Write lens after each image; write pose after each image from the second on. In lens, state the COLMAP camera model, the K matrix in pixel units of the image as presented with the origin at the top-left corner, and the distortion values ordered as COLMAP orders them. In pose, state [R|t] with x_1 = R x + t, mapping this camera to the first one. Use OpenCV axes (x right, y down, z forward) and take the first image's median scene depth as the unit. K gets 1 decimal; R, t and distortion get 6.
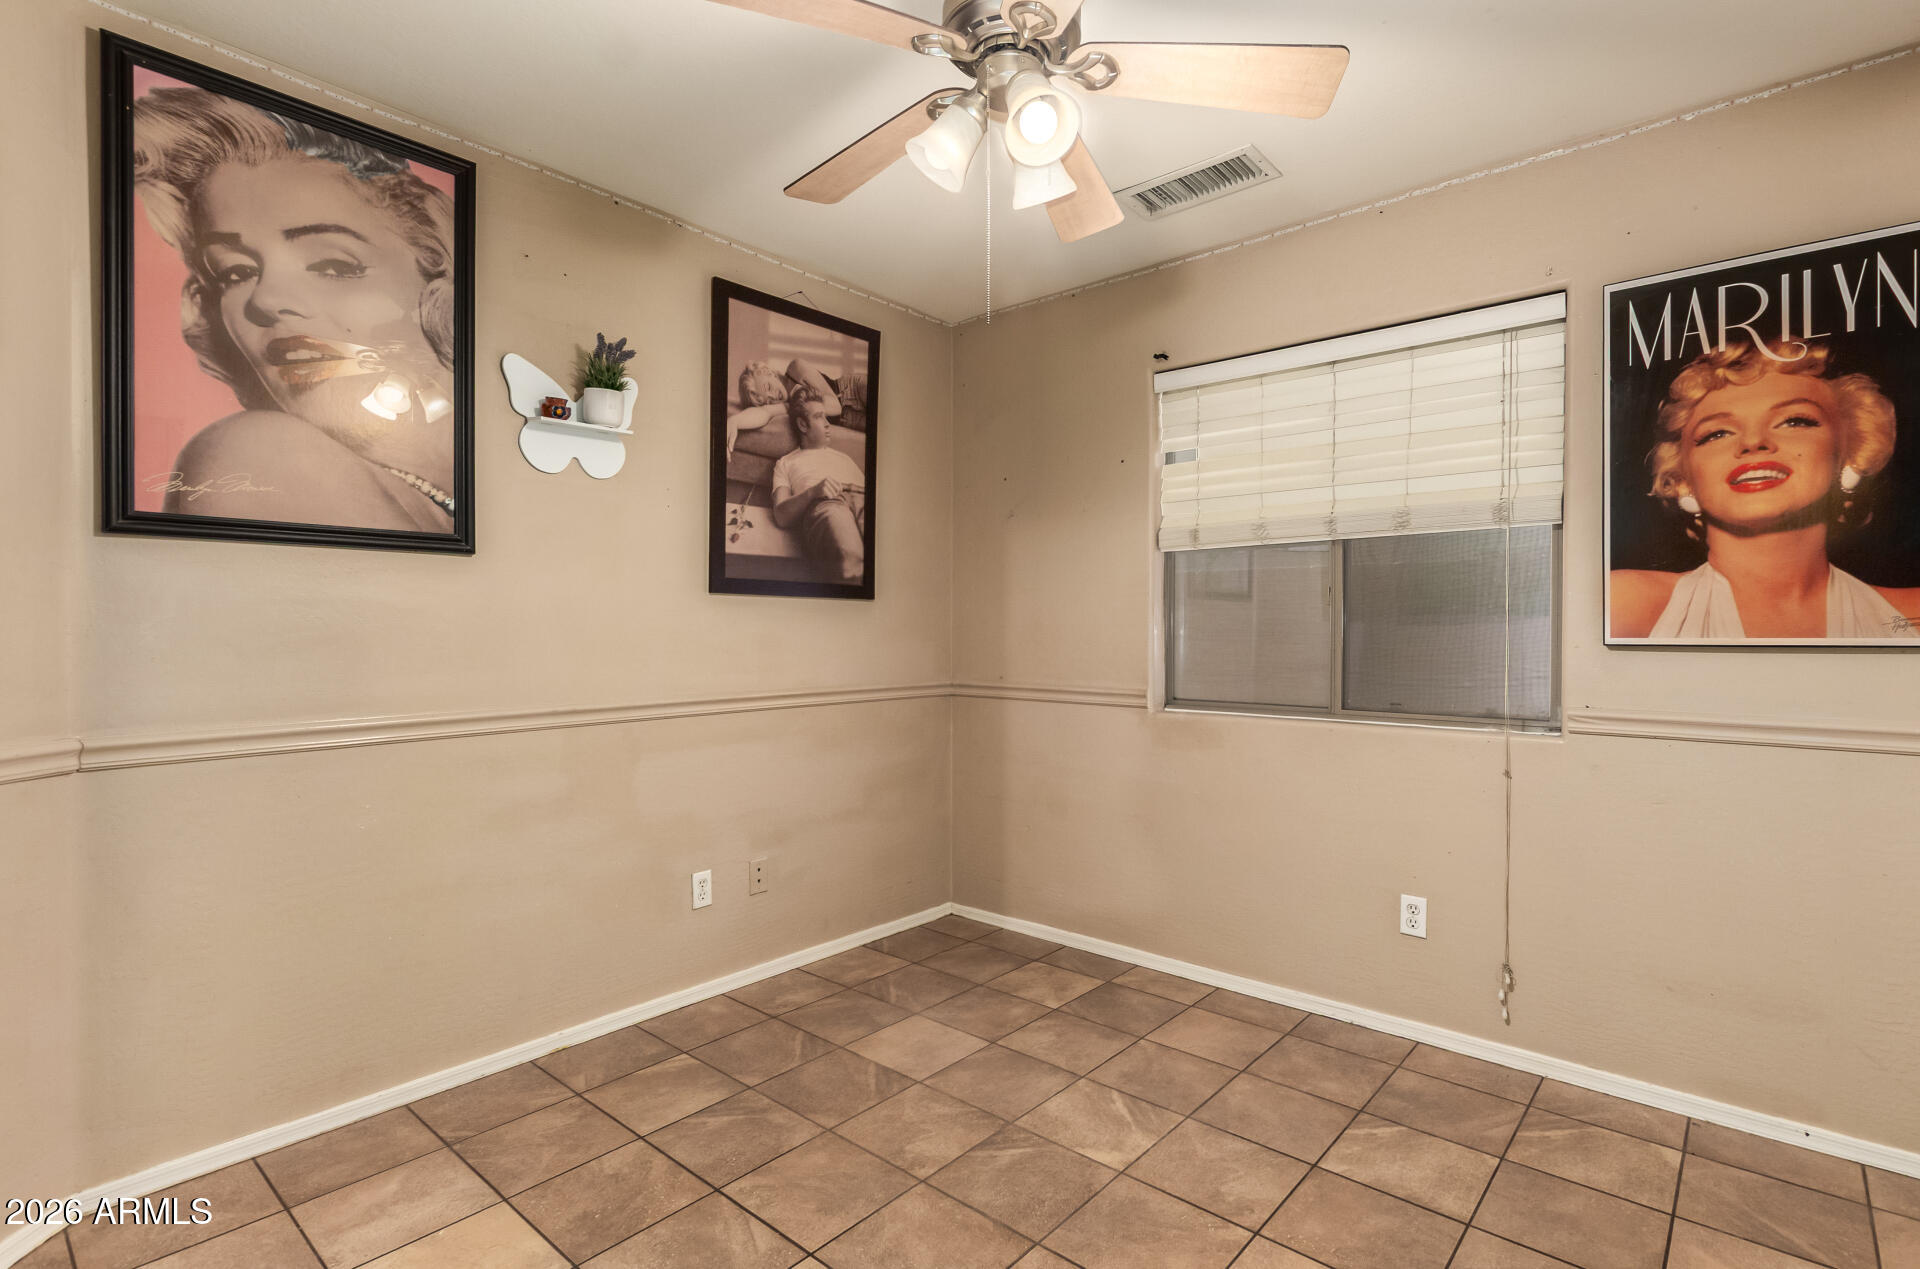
lens RADIAL K [[917.9, 0, 946.4], [0, 917.9, 640.1], [0, 0, 1]] dist [-0.001488, -0.001990]
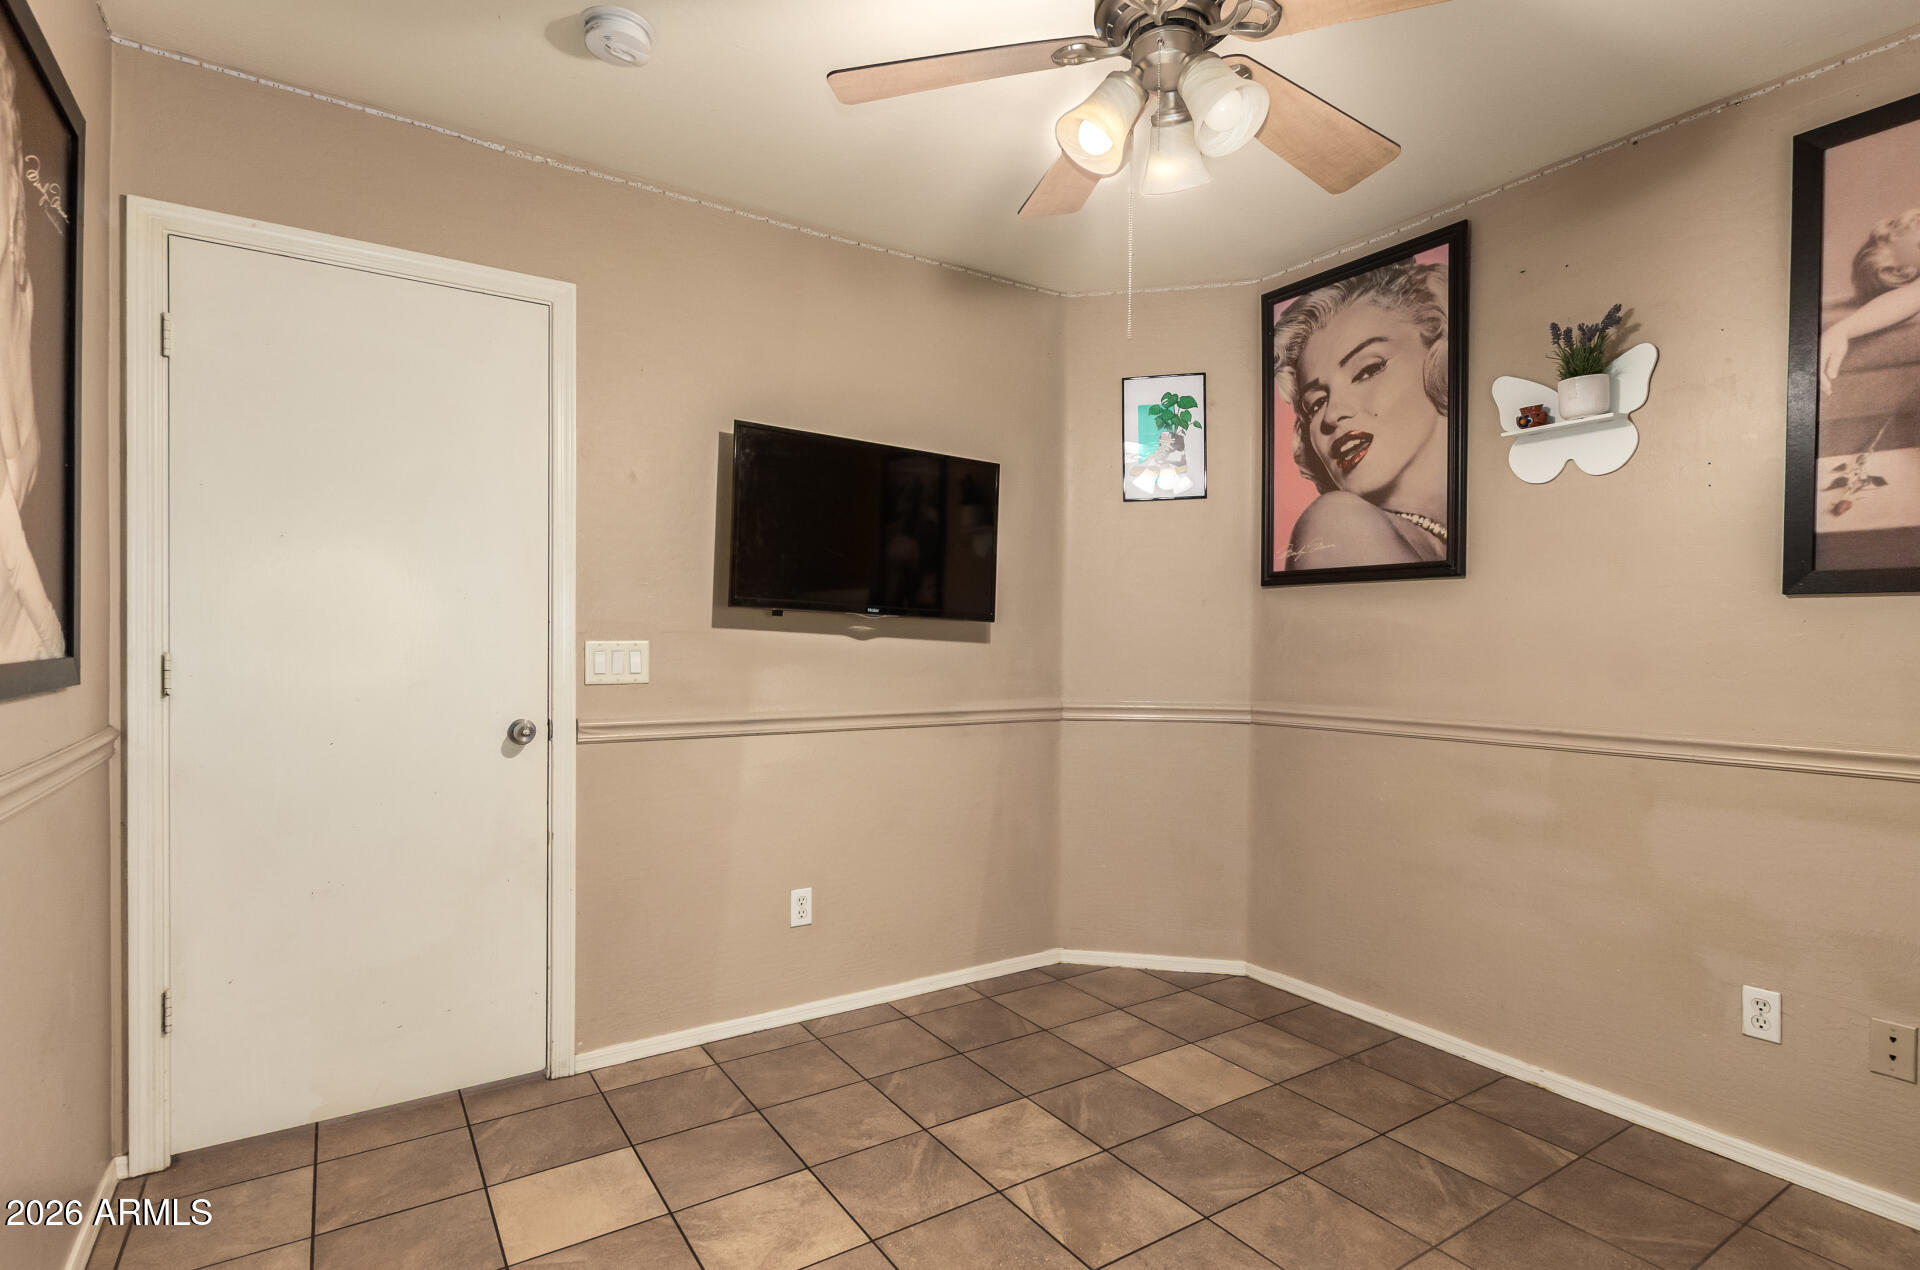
lens RADIAL K [[917.9, 0, 945.9], [0, 917.9, 632.2], [0, 0, 1]] dist [-0.001488, -0.001990]
pose [[-0.267648, -0.003121, -0.963512, 0.736400], [-0.011974, 0.999928, 0.000087, -0.019778], [0.963442, 0.011560, -0.267667, 0.728584]]
